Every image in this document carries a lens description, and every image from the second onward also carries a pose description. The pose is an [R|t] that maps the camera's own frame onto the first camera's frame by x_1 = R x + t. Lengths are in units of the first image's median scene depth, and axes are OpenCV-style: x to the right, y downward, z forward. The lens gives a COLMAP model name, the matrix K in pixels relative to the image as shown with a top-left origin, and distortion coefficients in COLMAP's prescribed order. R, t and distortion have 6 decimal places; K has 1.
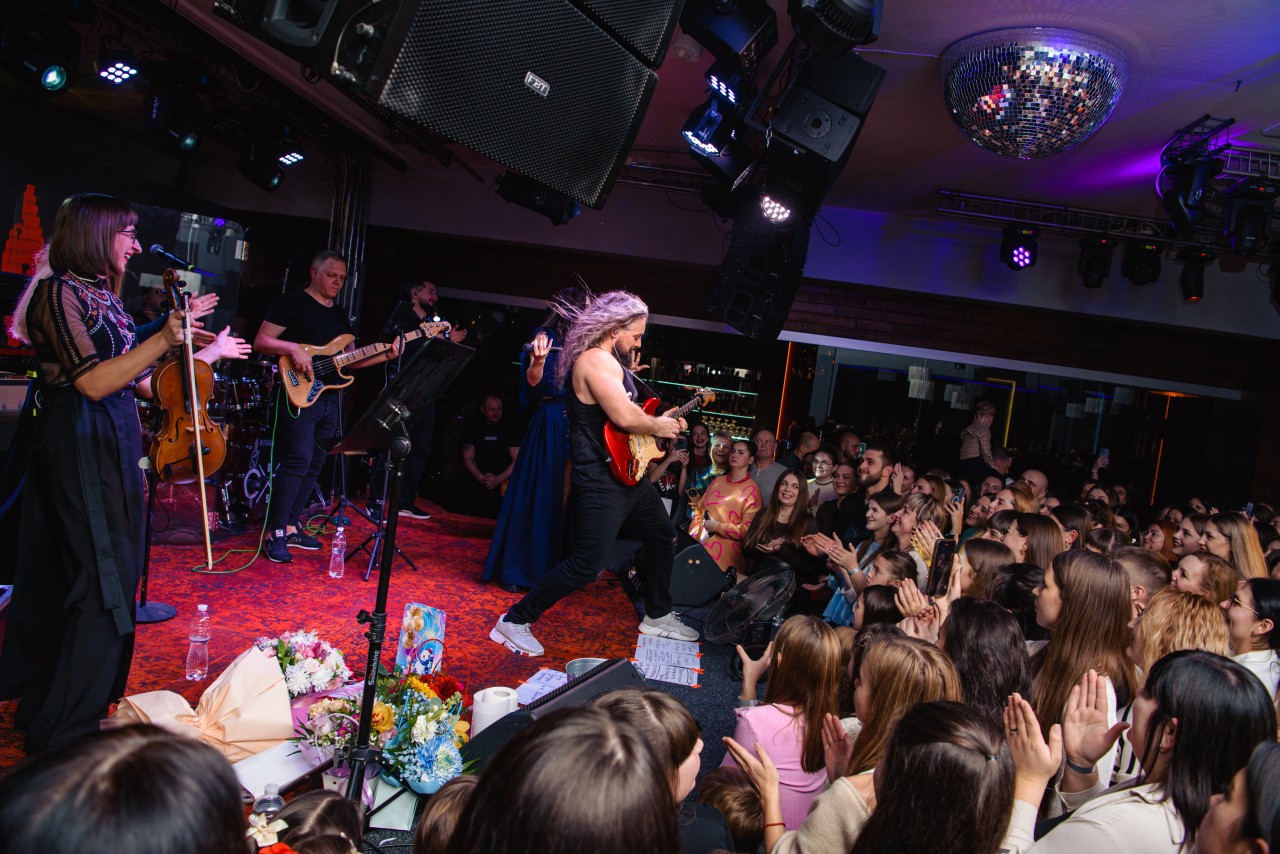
lens RADIAL K [[893.4, 0, 642.9], [0, 893.4, 409.6], [0, 0, 1]] dist [-0.047533, -0.001913]
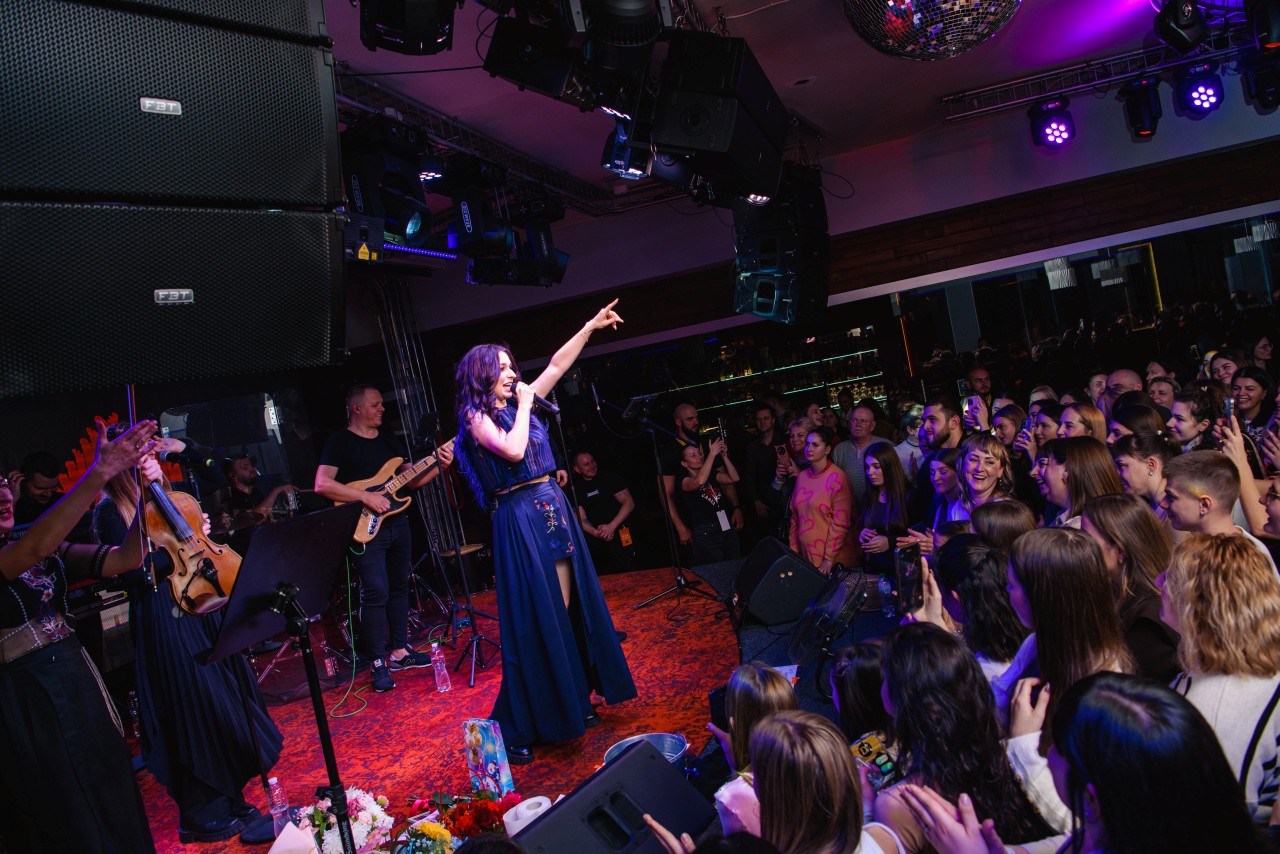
lens RADIAL K [[893.4, 0, 642.9], [0, 893.4, 409.6], [0, 0, 1]] dist [-0.047533, -0.001913]
pose [[0.927559, -0.313902, -0.202732, 0.176739], [0.314637, 0.948755, -0.029460, -0.018145], [0.201590, -0.036461, 0.978791, 0.049445]]
